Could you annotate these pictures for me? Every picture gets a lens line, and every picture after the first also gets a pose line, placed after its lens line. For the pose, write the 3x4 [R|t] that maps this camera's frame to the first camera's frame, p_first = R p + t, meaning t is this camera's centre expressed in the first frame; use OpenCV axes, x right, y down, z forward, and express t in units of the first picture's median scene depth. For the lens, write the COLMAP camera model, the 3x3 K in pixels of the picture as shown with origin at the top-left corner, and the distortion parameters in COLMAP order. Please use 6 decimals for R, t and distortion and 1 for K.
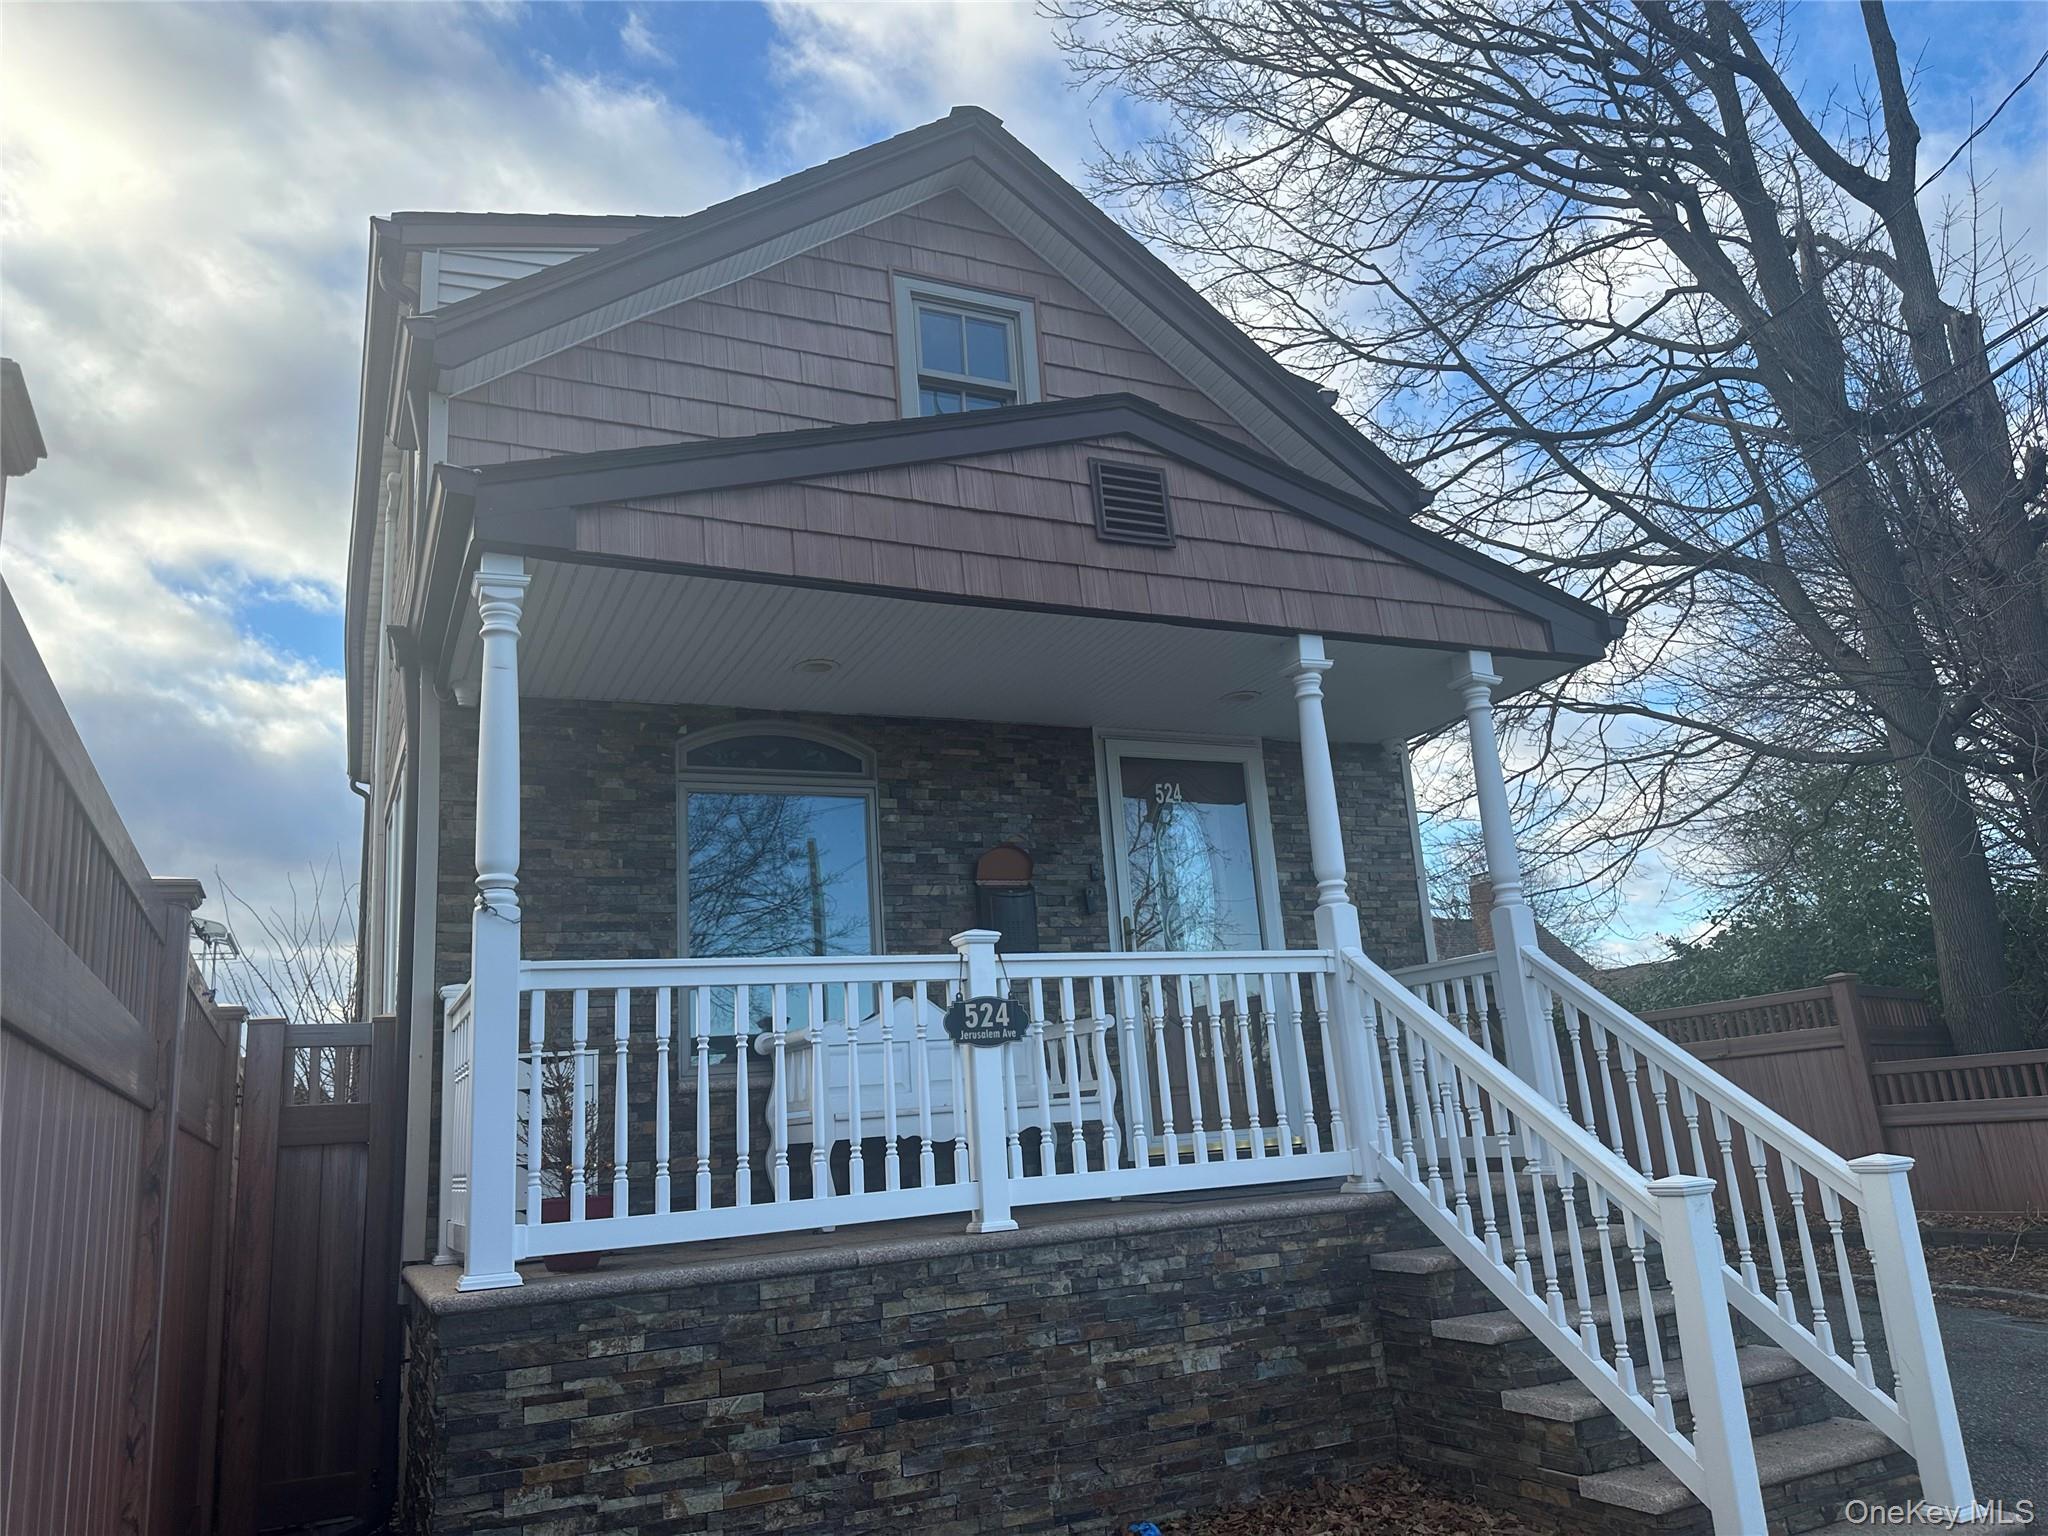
lens RADIAL K [[1460.7, 0, 1029.7], [0, 1460.7, 766.6], [0, 0, 1]] dist [0.039289, -0.028218]
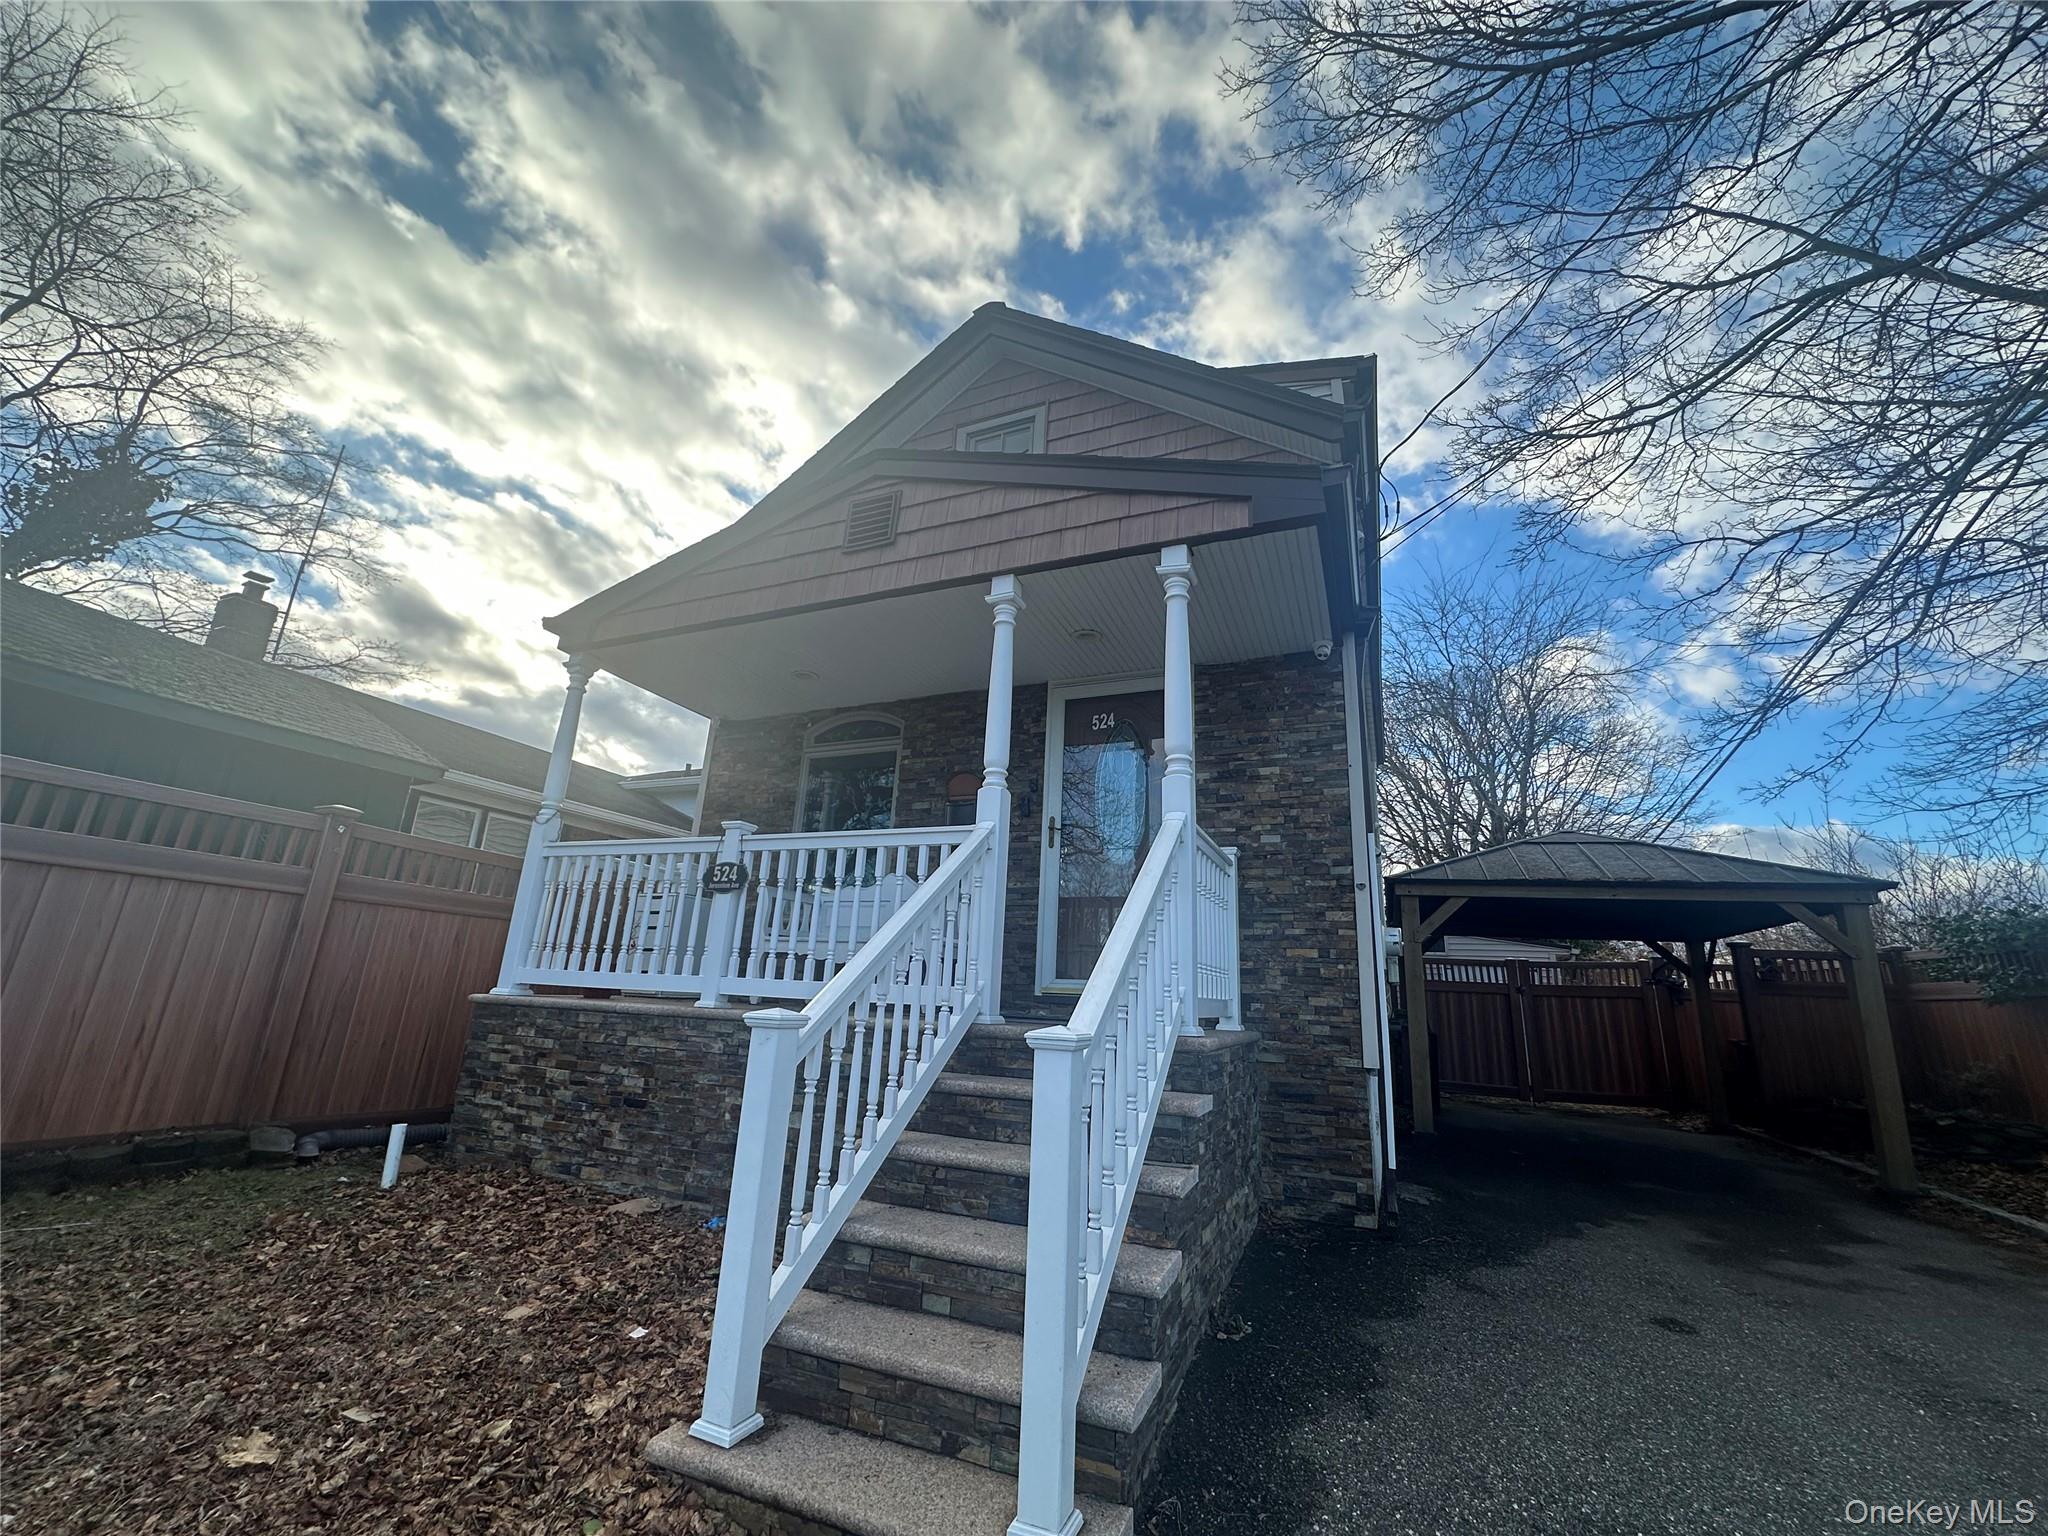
lens RADIAL K [[812.6, 0, 1026.3], [0, 812.6, 776.3], [0, 0, 1]] dist [-0.001295, 0.001064]
pose [[0.650511, -0.100630, -0.752801, 0.888272], [0.093680, 0.994246, -0.051954, 0.147172], [0.753697, -0.036725, 0.656195, 0.694518]]
